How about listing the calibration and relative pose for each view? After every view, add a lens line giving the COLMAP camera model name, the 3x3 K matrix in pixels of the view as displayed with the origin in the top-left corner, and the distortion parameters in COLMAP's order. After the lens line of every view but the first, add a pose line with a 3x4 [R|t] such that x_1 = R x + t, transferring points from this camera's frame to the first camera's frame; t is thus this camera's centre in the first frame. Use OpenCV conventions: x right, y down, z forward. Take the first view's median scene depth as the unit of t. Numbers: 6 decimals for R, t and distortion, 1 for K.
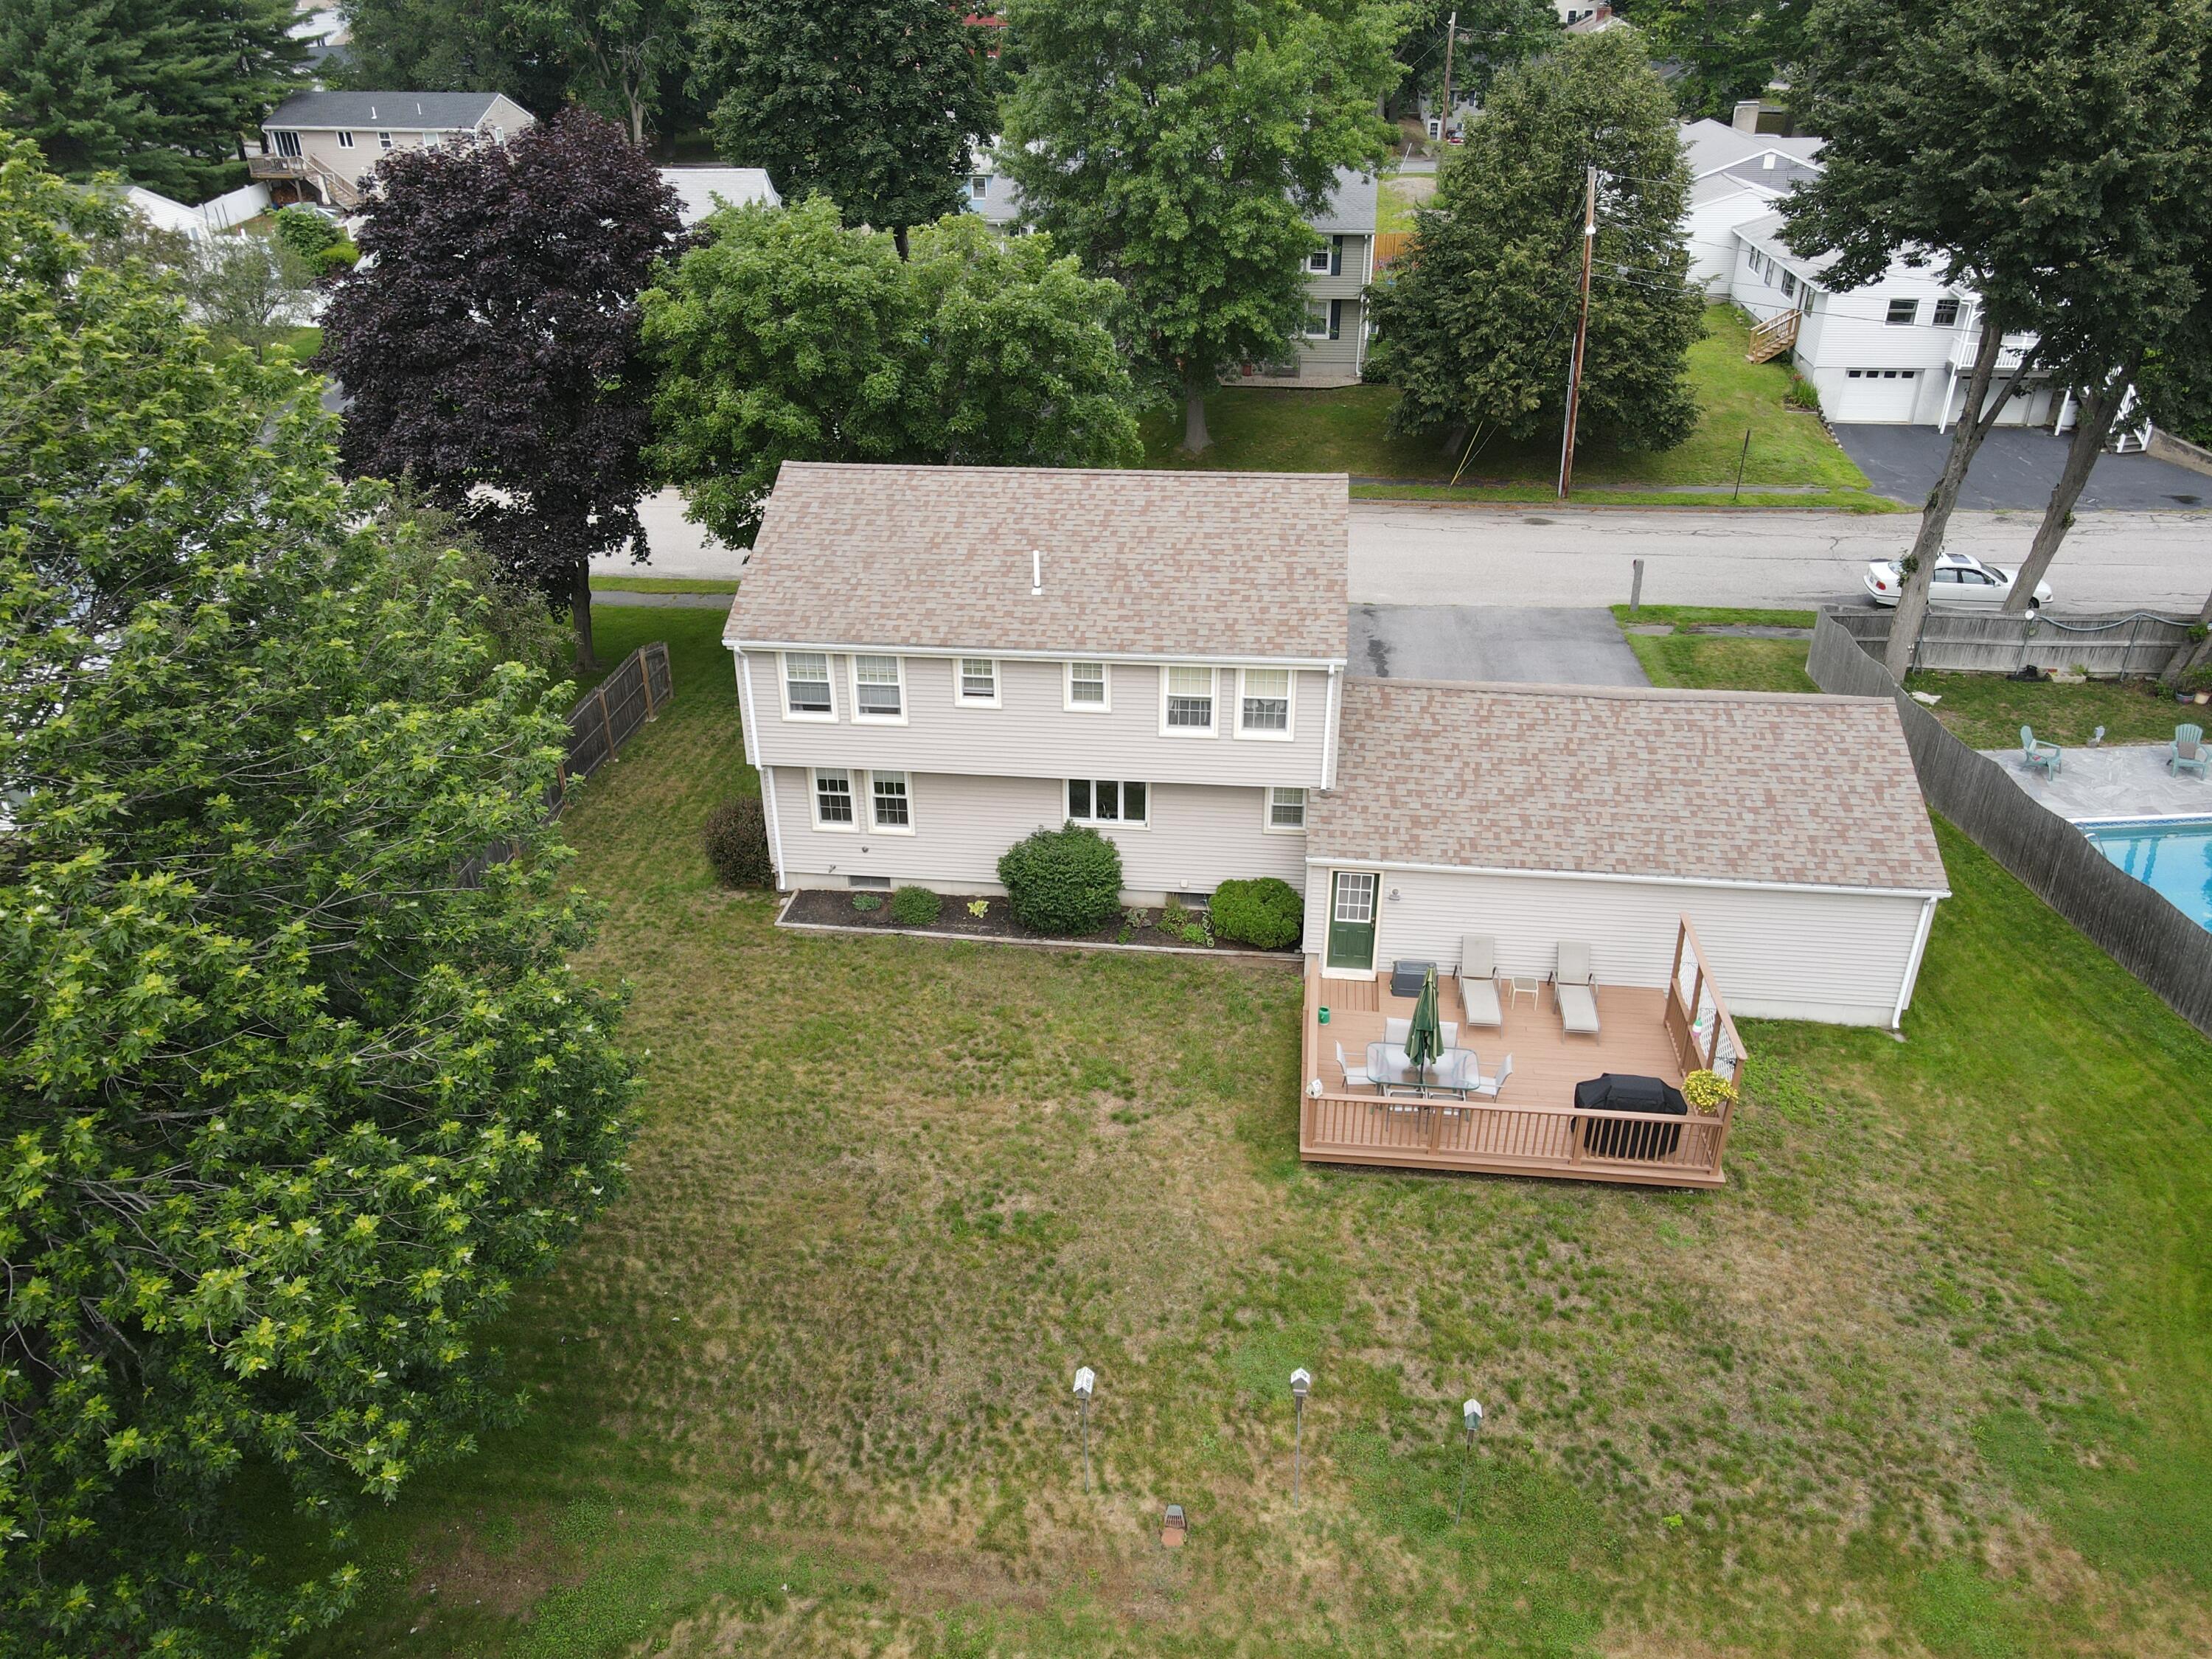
lens RADIAL K [[1617.2, 0, 1099.9], [0, 1617.2, 825.5], [0, 0, 1]] dist [0.002205, 0.020327]
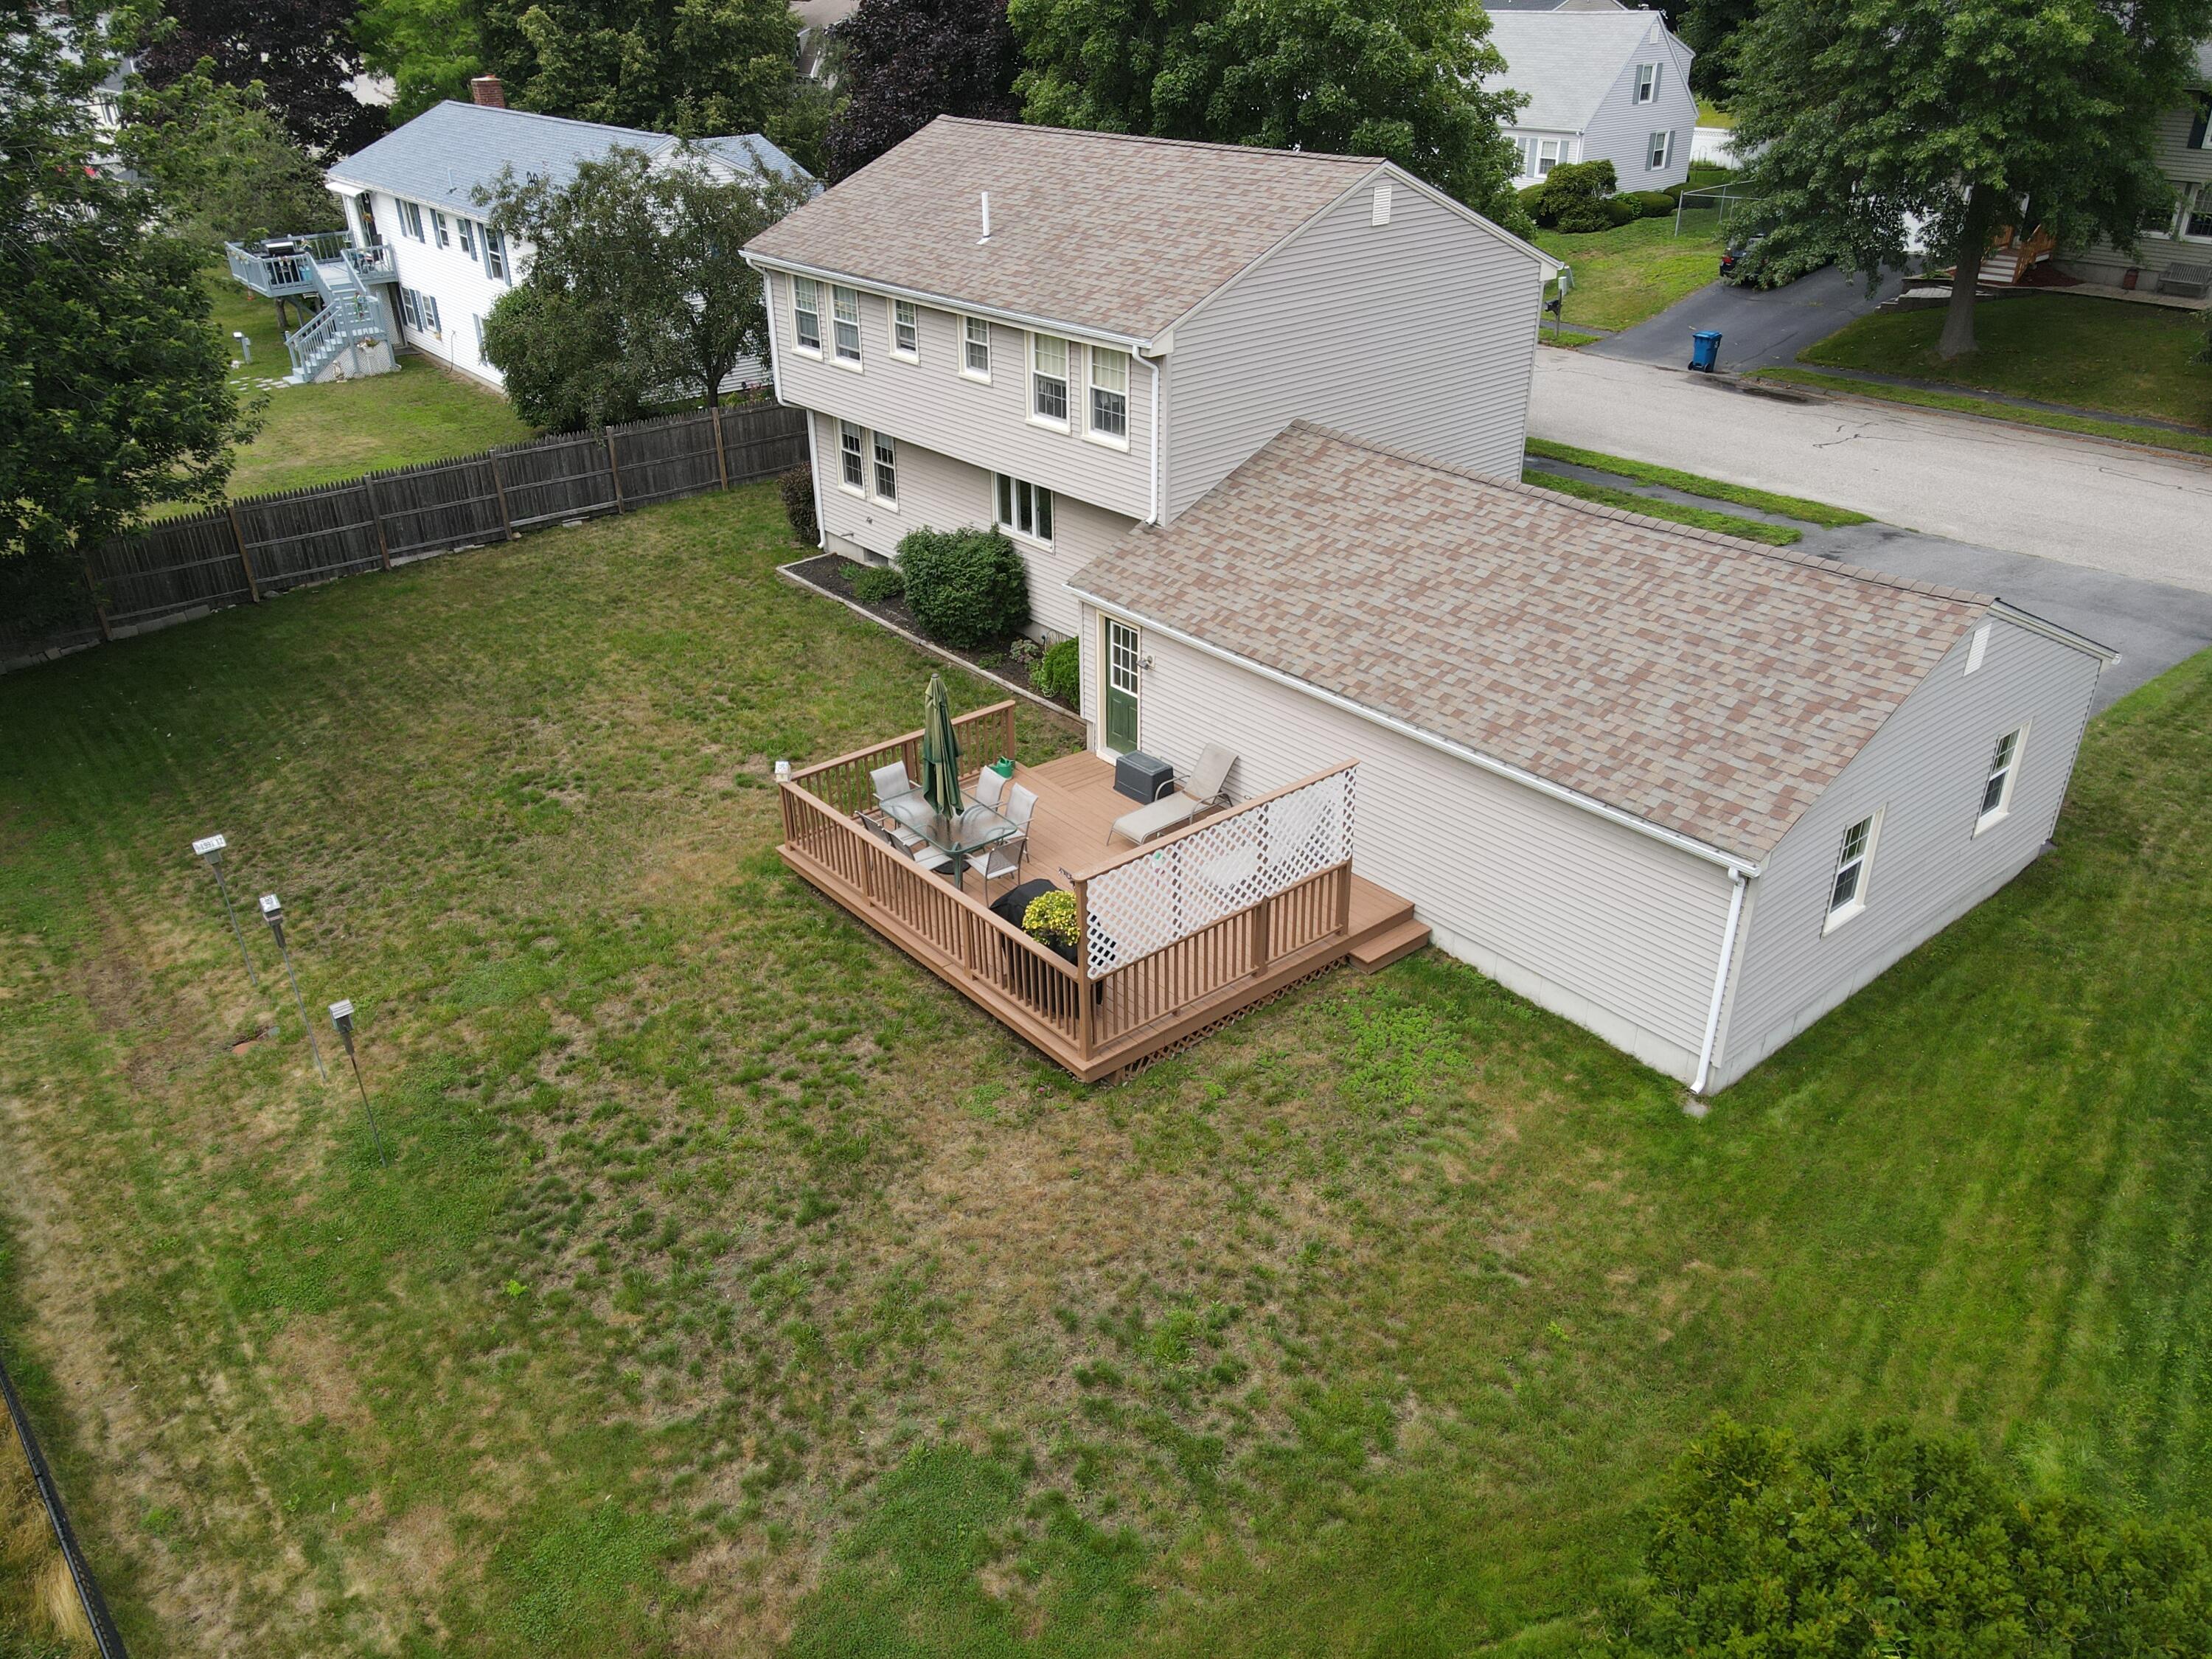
lens RADIAL K [[1617.2, 0, 1103.5], [0, 1617.2, 832.9], [0, 0, 1]] dist [0.002205, 0.020327]
pose [[0.728464, 0.325258, -0.602949, 0.642374], [-0.319541, 0.939825, 0.120925, 0.031236], [0.605999, 0.104577, 0.788561, 0.369378]]
